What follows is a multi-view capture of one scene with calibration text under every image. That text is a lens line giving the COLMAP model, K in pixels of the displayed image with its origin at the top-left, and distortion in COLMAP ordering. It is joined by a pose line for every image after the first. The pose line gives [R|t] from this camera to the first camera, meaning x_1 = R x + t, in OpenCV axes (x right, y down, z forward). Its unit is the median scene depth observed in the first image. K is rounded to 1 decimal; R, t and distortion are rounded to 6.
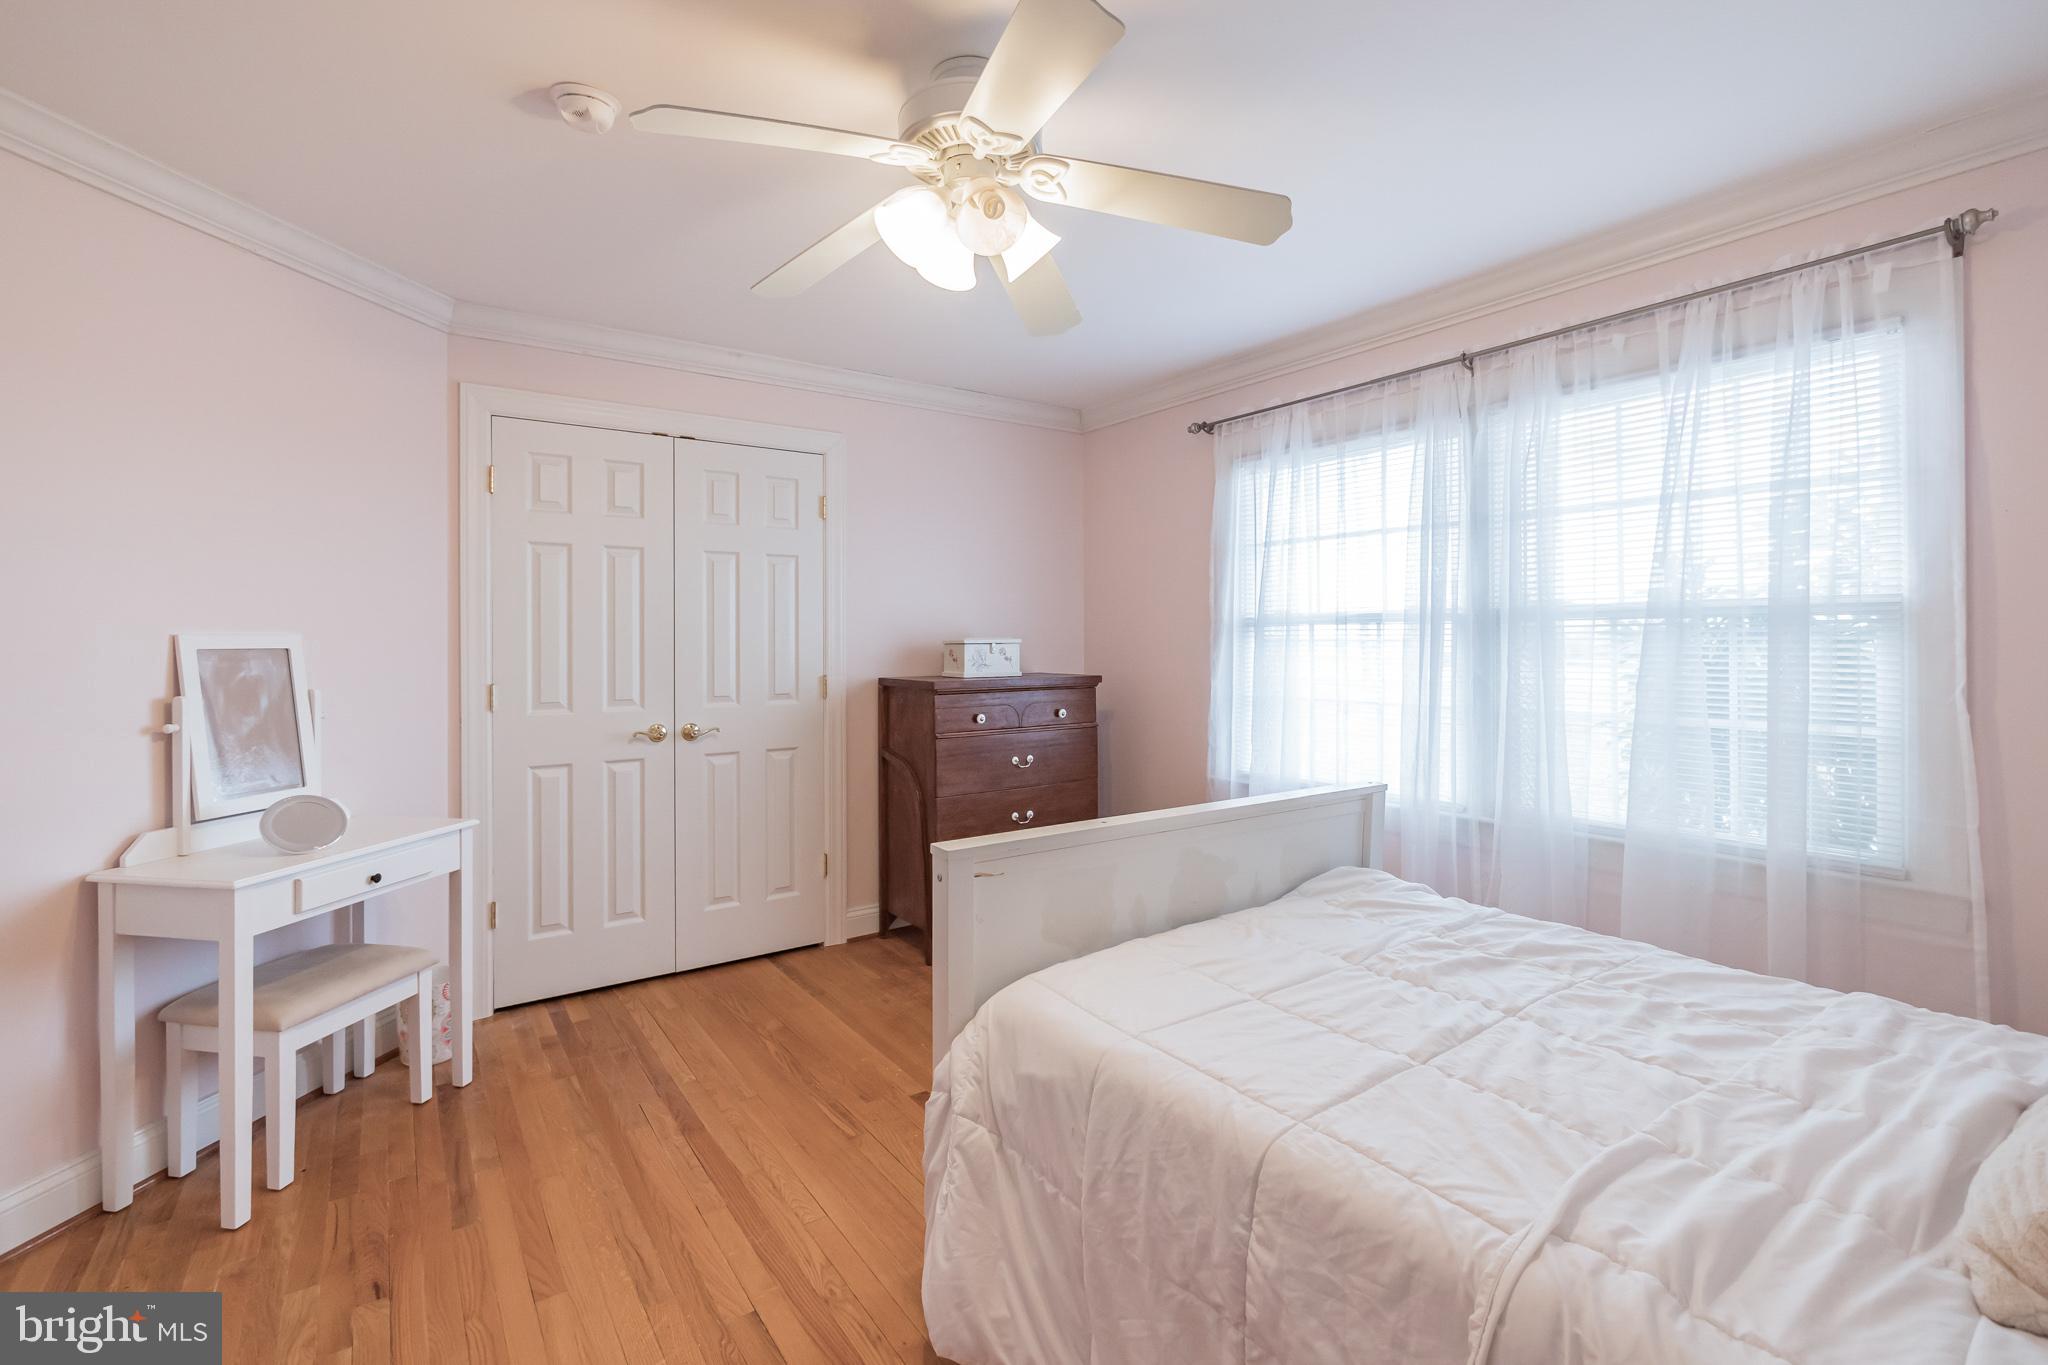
lens RADIAL K [[893.0, 0, 1008.4], [0, 893.0, 650.6], [0, 0, 1]] dist [-0.007750, 0.000755]
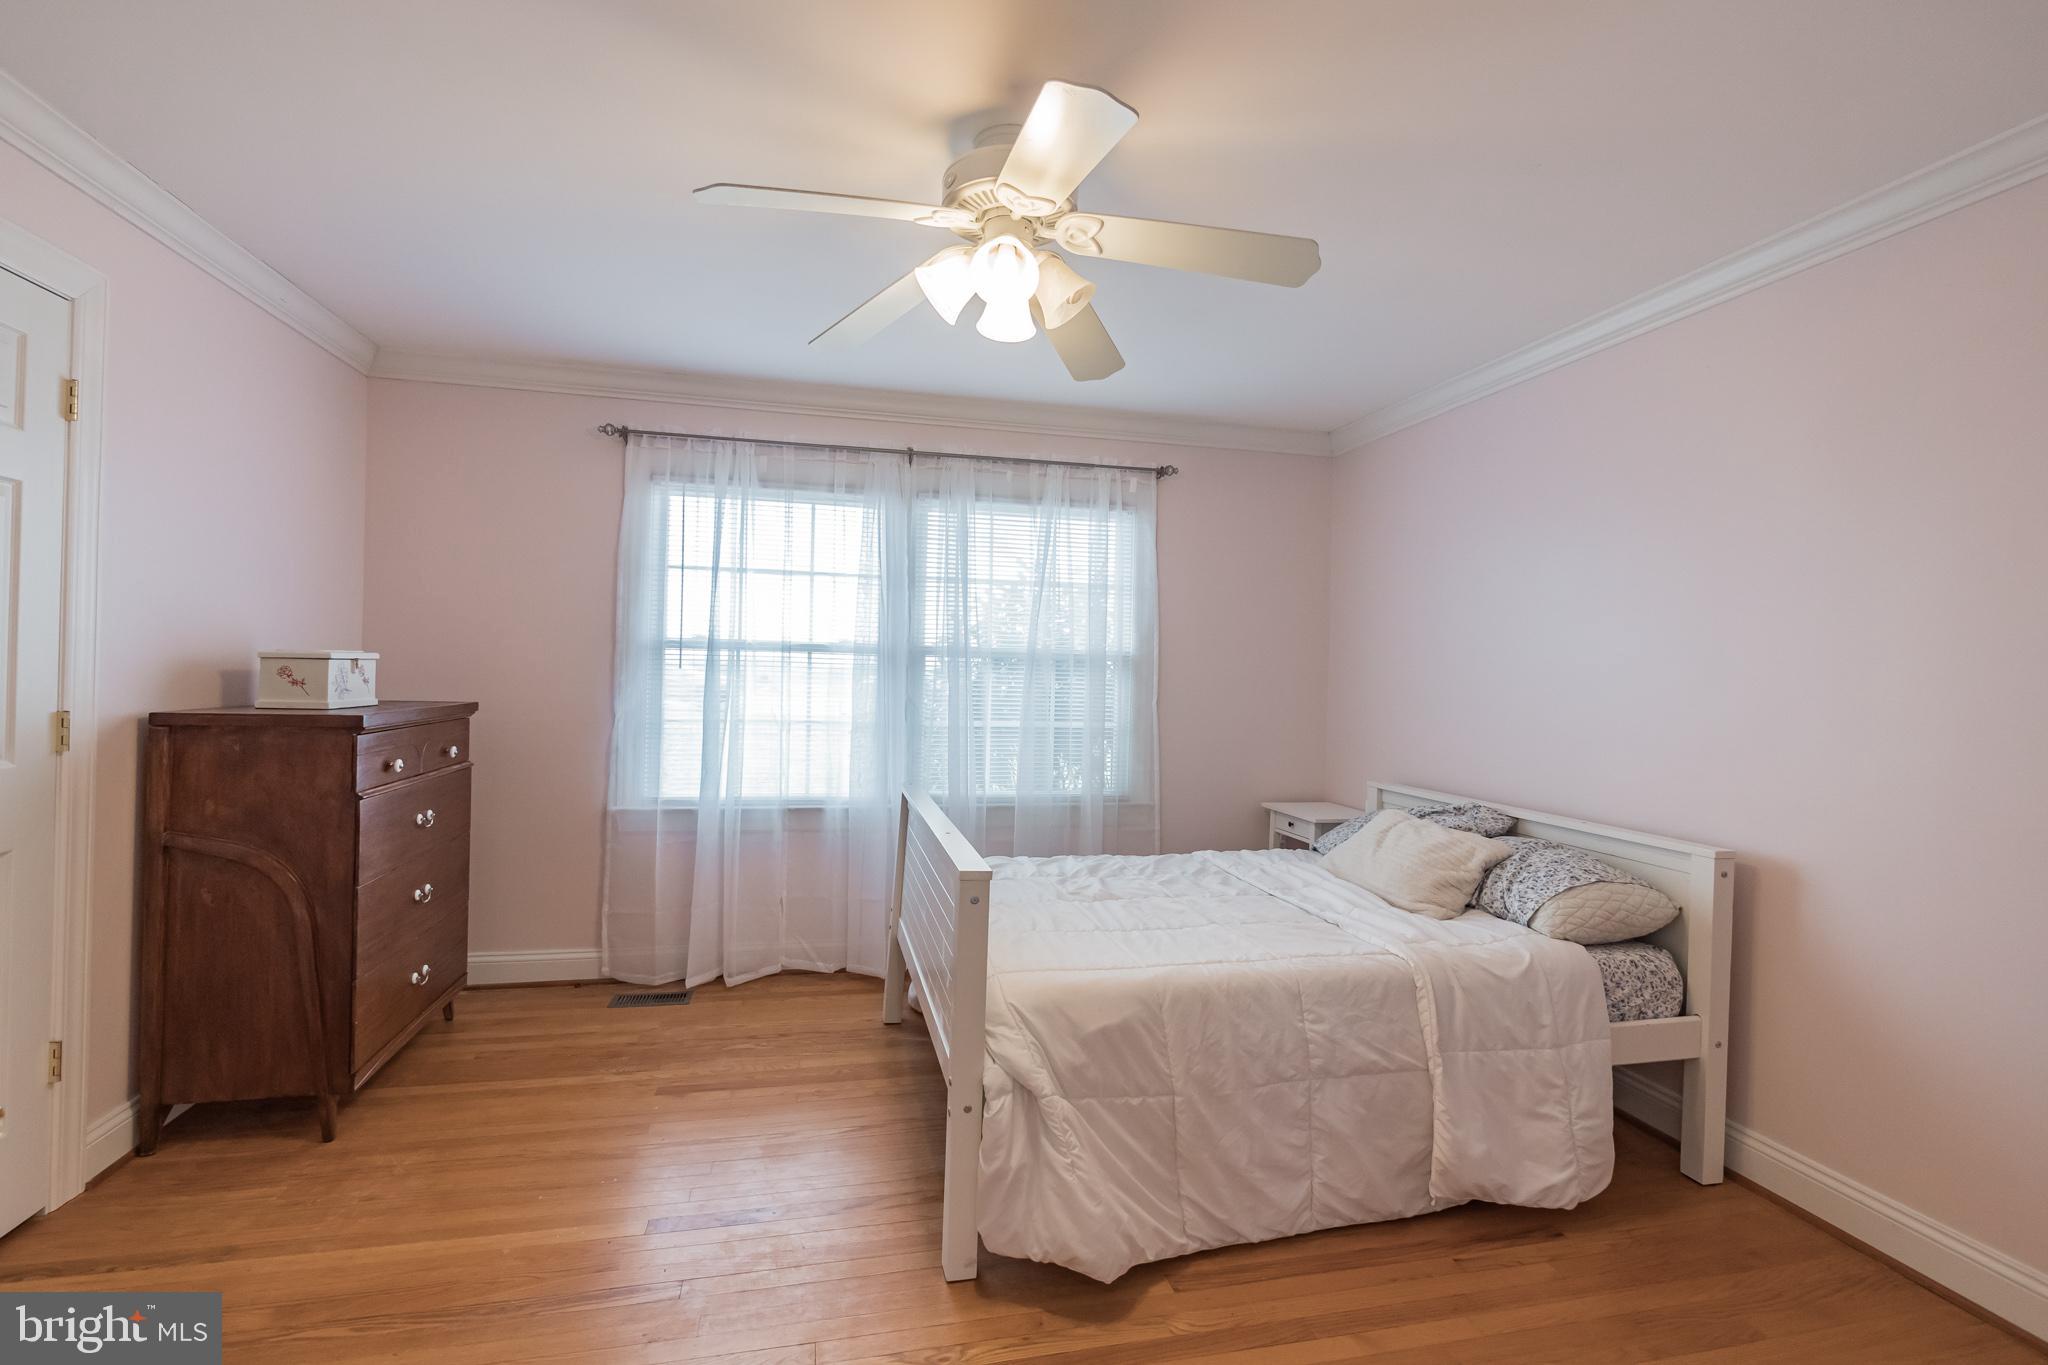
lens RADIAL K [[893.0, 0, 1017.9], [0, 893.0, 676.4], [0, 0, 1]] dist [-0.007750, 0.000755]
pose [[0.394158, 0.009630, 0.918992, -0.592250], [-0.015873, 0.999867, -0.003669, 0.000158], [-0.918906, -0.013141, 0.394258, 0.323002]]
